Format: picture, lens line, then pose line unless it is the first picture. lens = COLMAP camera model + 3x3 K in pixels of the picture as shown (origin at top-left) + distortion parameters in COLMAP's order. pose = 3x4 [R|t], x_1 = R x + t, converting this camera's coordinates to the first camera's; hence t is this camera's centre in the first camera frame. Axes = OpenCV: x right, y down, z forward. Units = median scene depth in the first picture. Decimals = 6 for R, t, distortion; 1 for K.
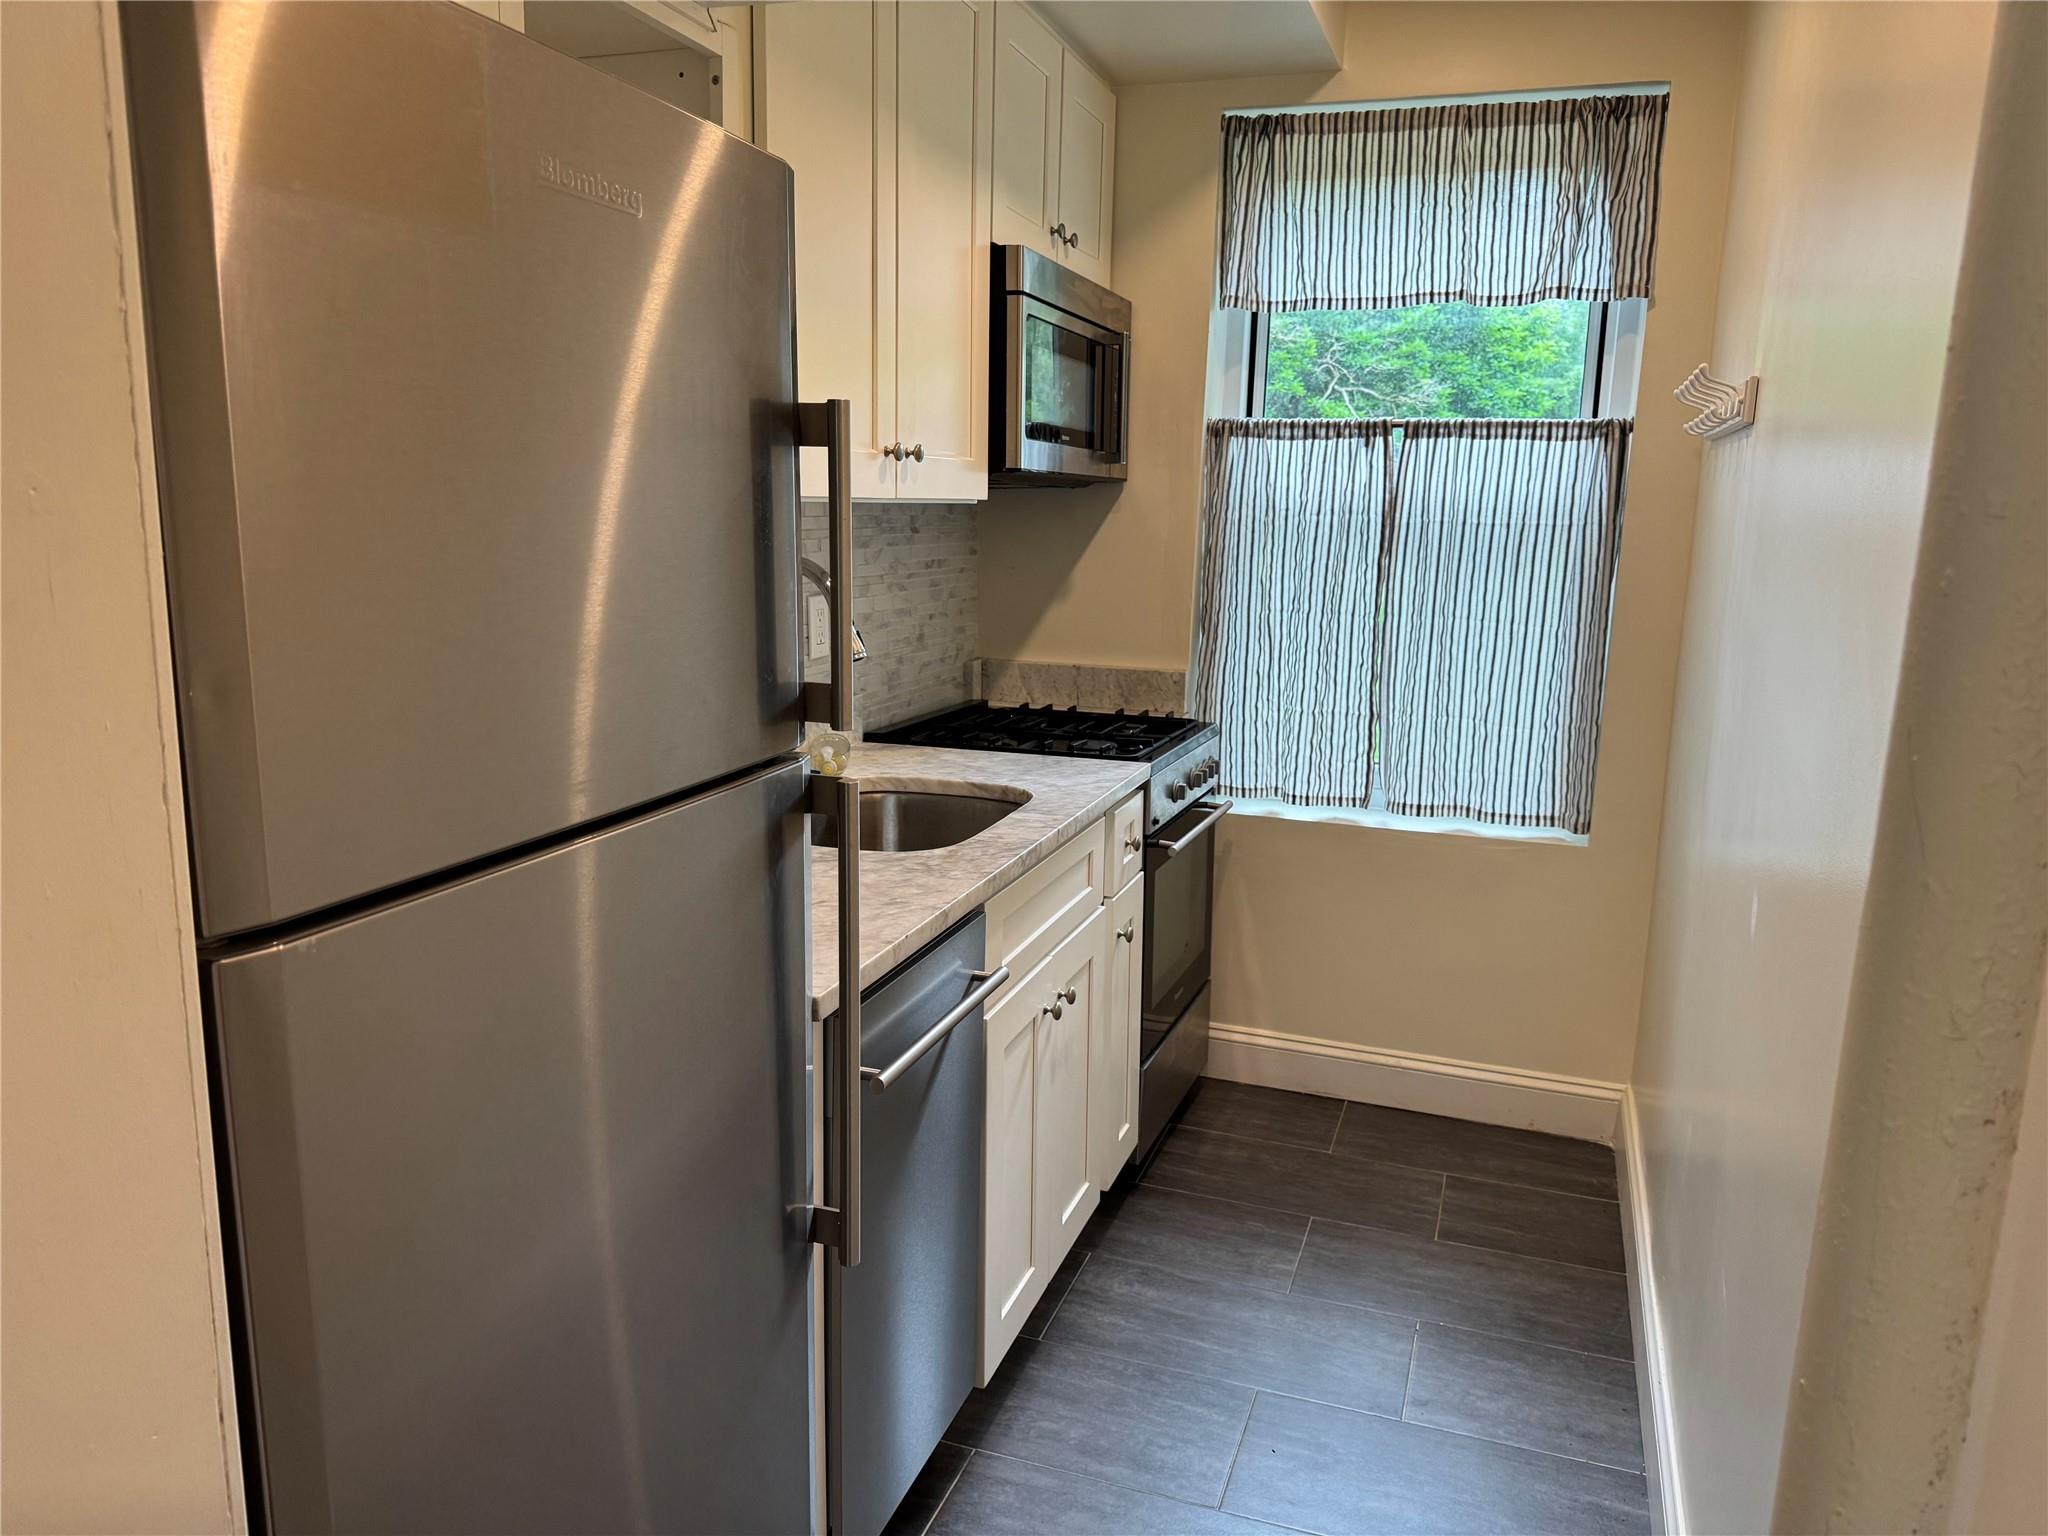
lens RADIAL K [[1436.7, 0, 1029.5], [0, 1436.7, 783.8], [0, 0, 1]] dist [0.175981, -0.354548]
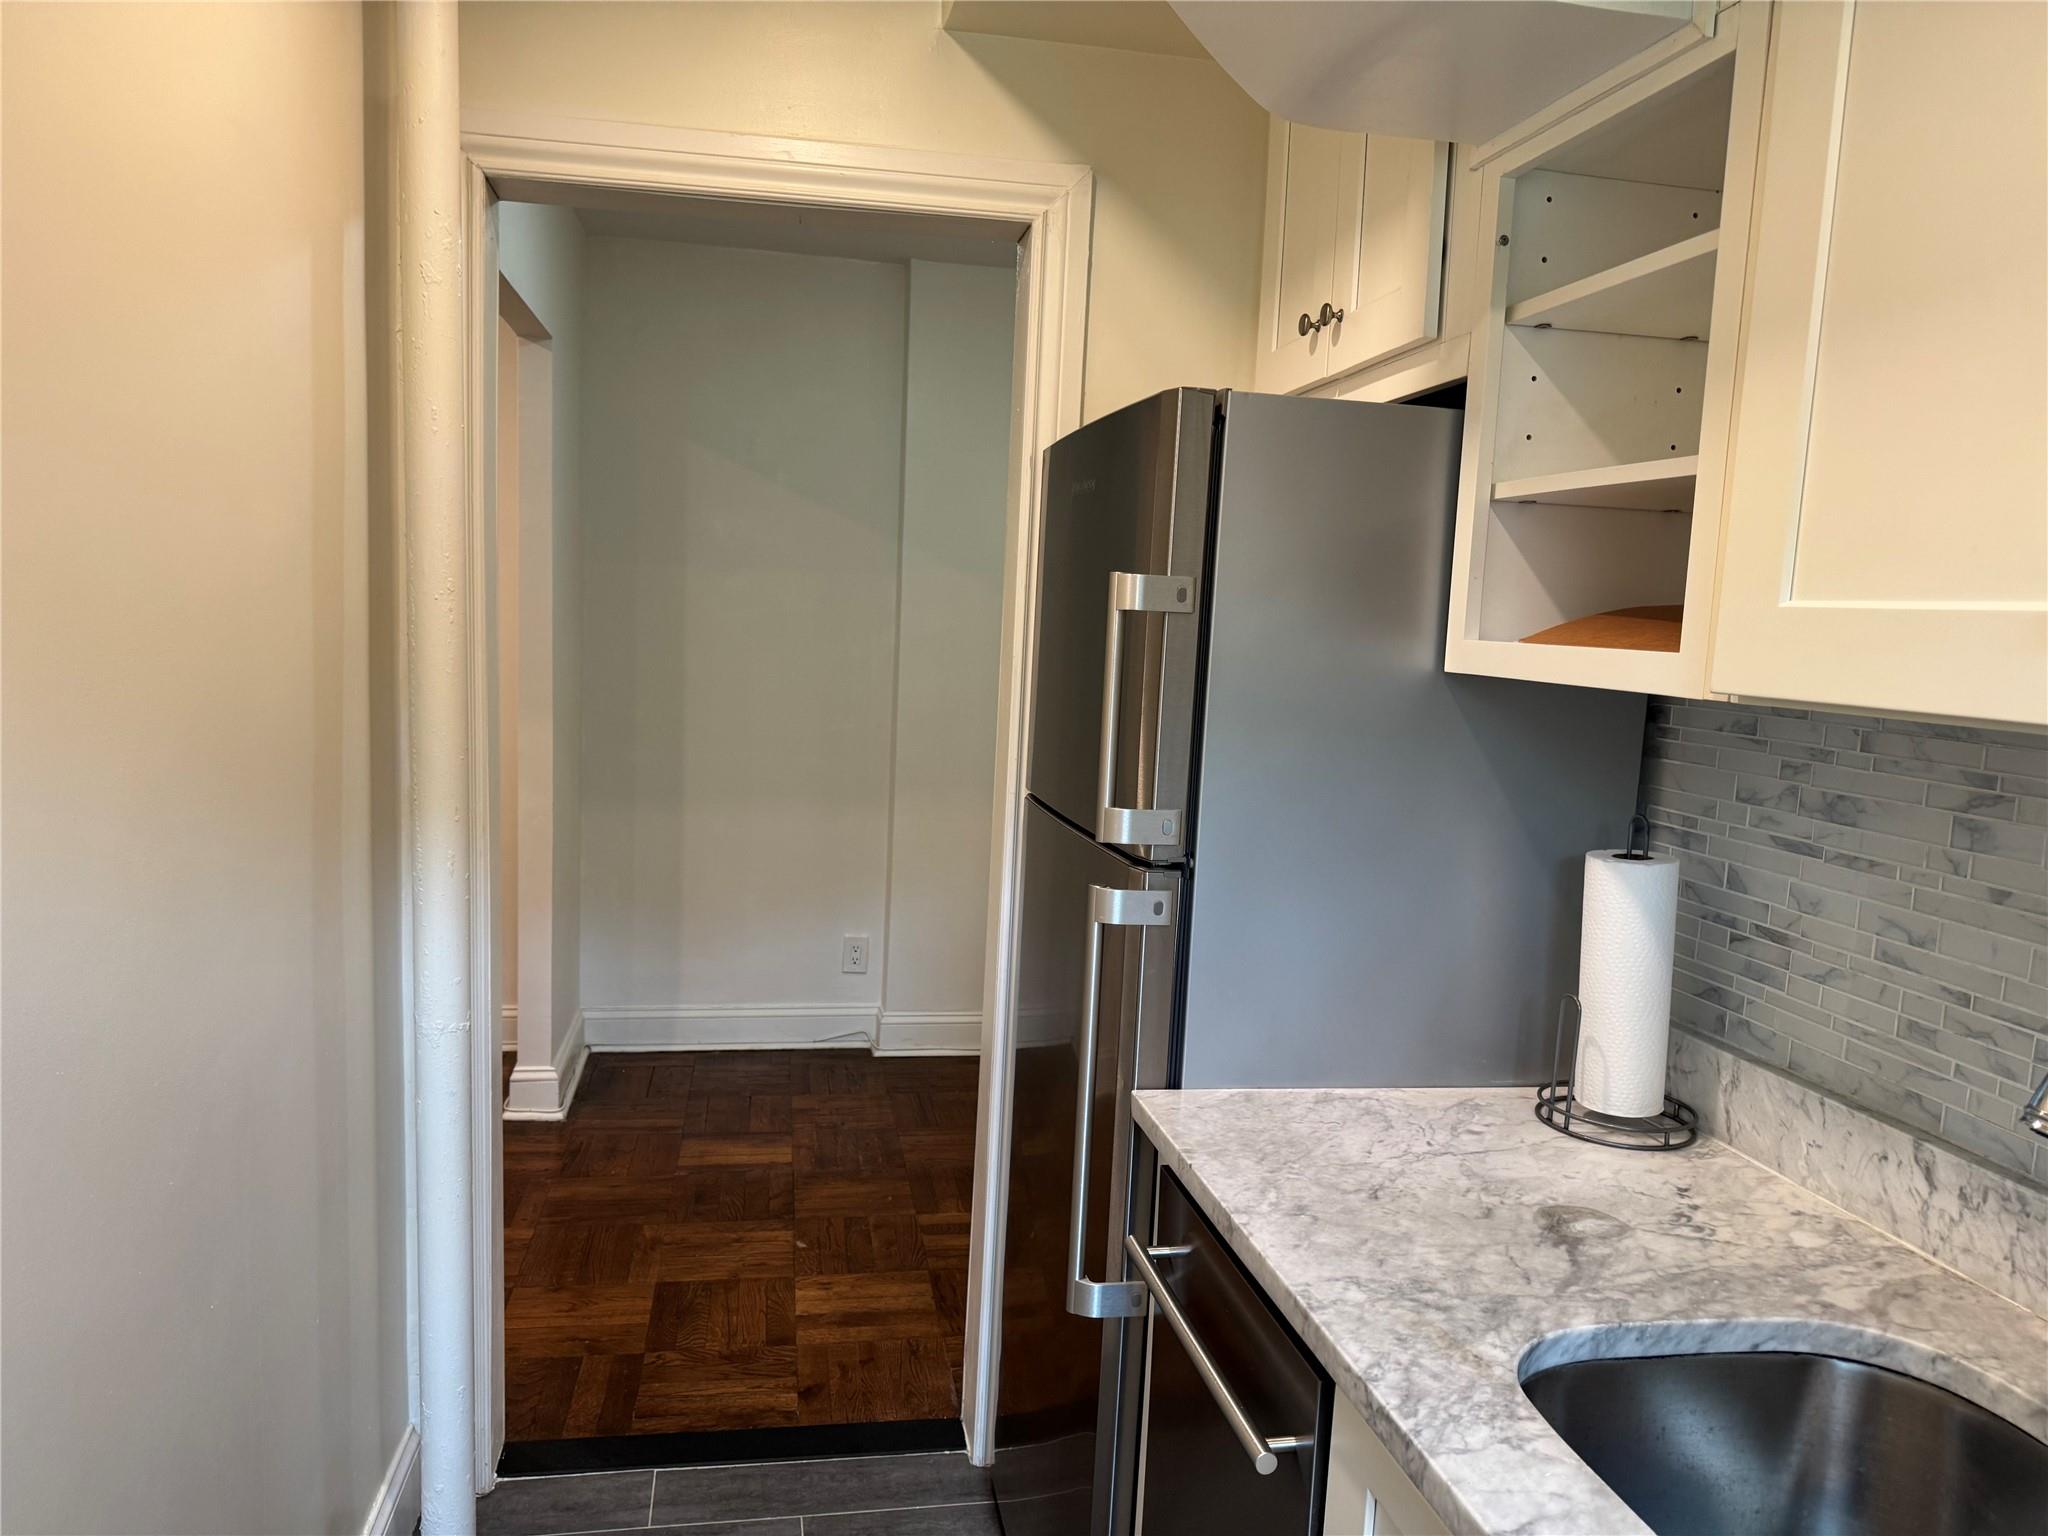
lens RADIAL K [[1436.7, 0, 1029.5], [0, 1436.7, 783.8], [0, 0, 1]] dist [0.175981, -0.354548]
pose [[-0.862235, -0.000892, -0.506508, 0.229287], [-0.161846, 0.948059, 0.273842, -0.174058], [0.479956, 0.318092, -0.817594, 0.843433]]
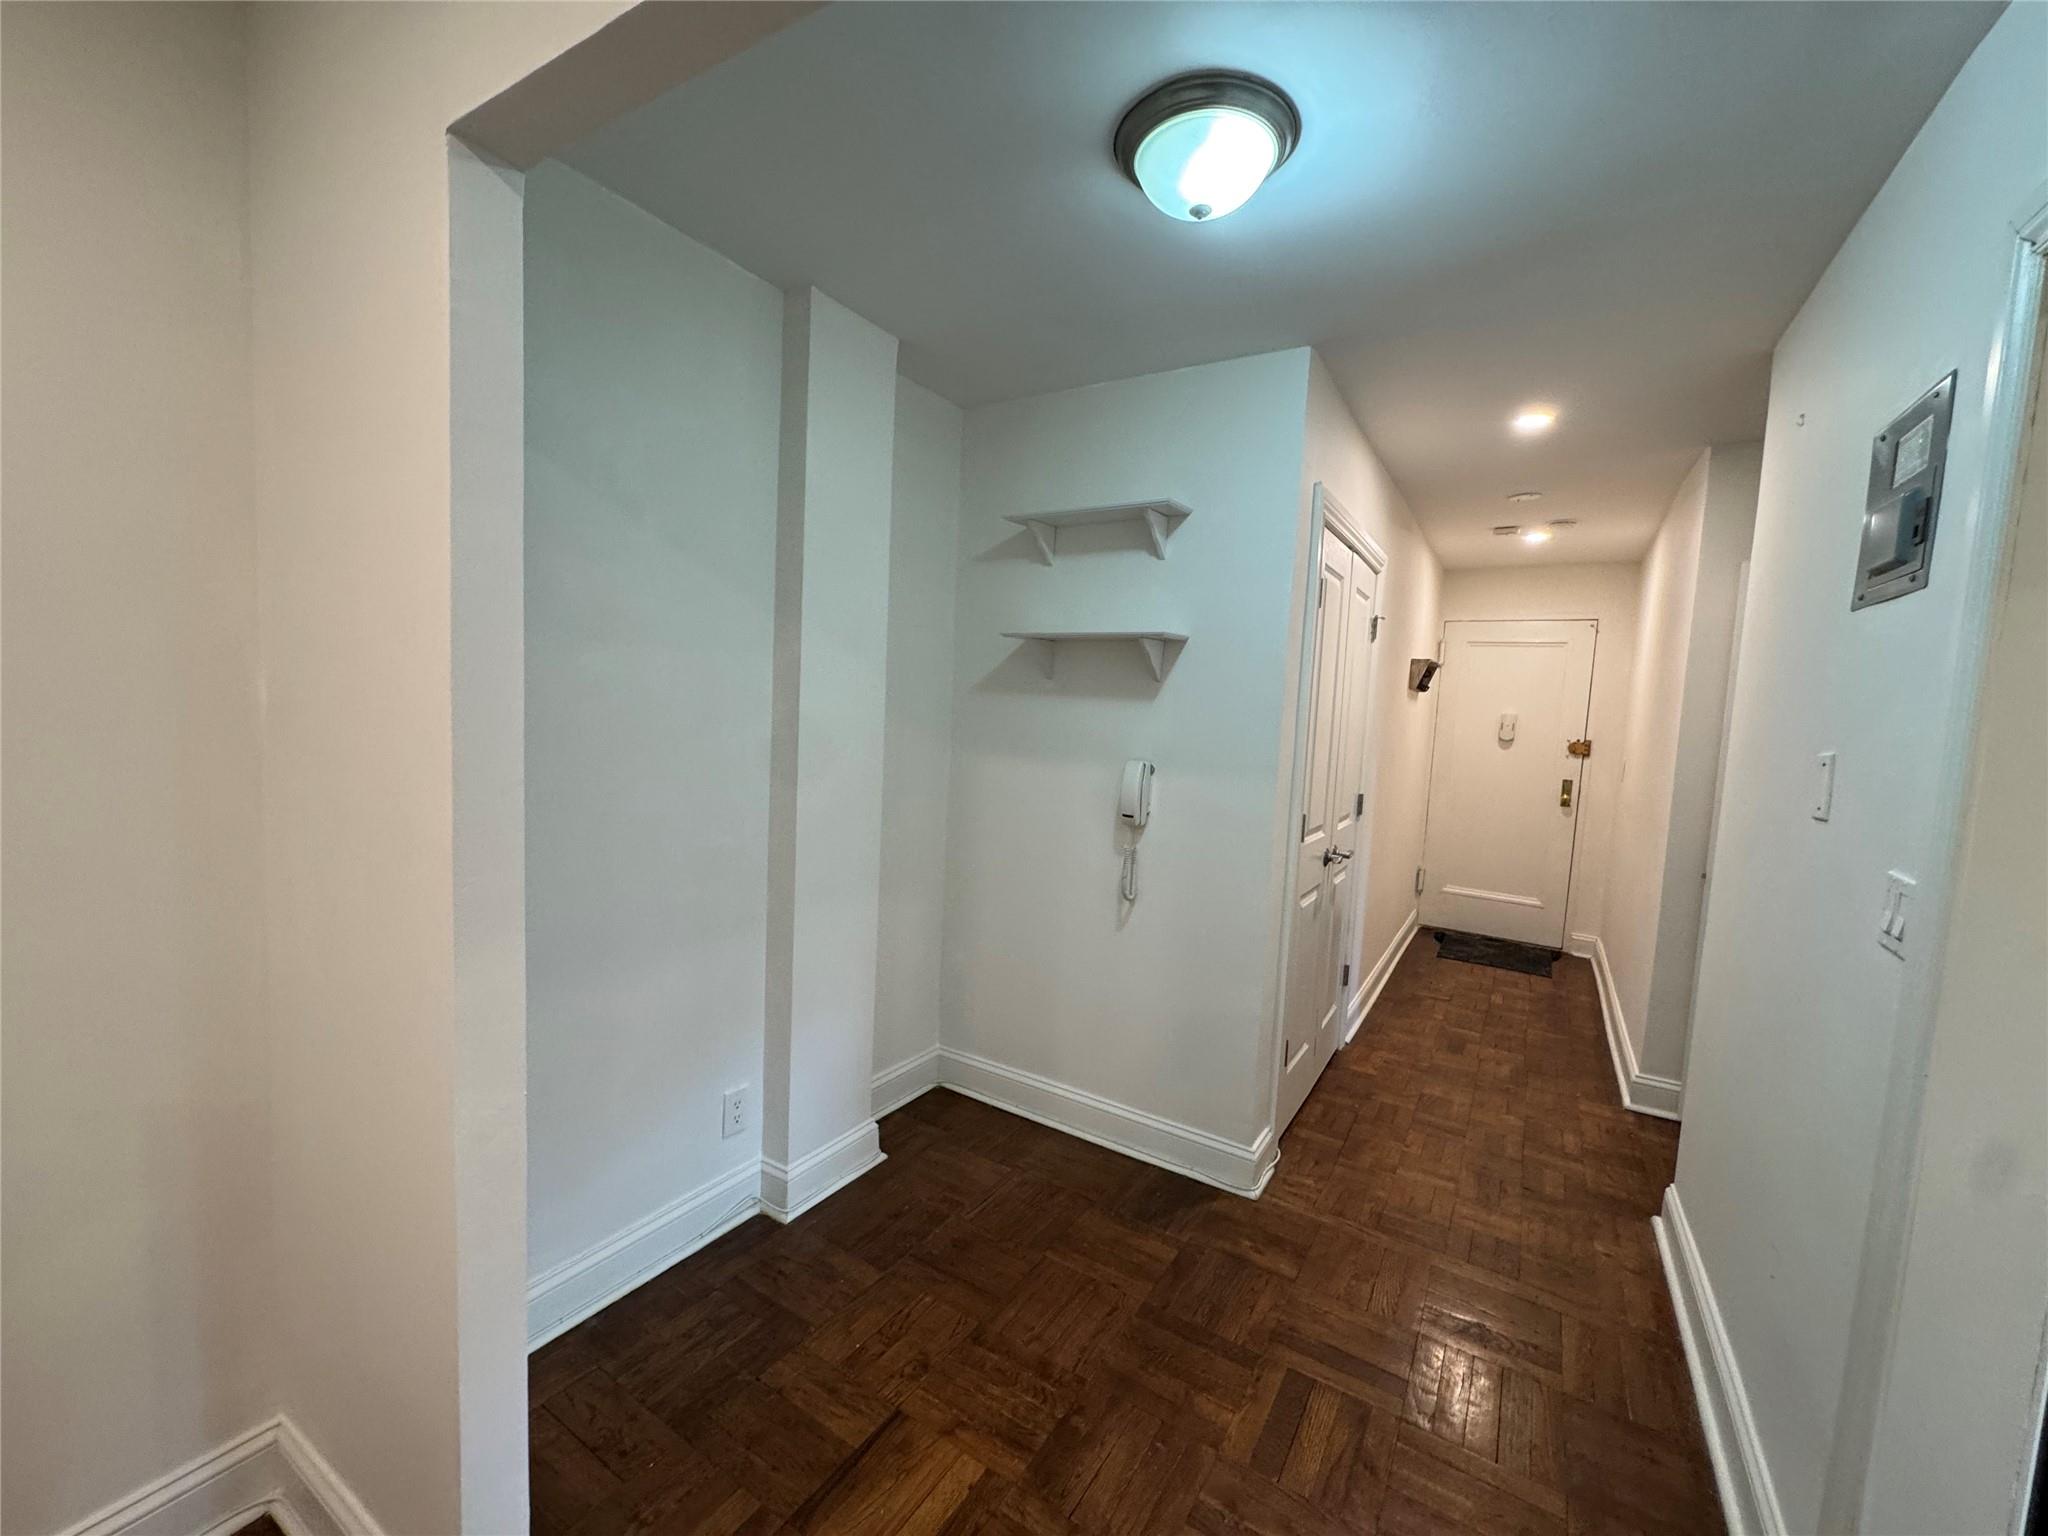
lens RADIAL K [[816.6, 0, 1025.2], [0, 816.6, 769.5], [0, 0, 1]] dist [-0.002914, 0.000296]
pose [[-0.206791, 0.047780, -0.977218, 0.245180], [-0.243809, 0.964781, 0.098765, 0.017929], [0.947520, 0.258678, -0.187858, -0.111763]]
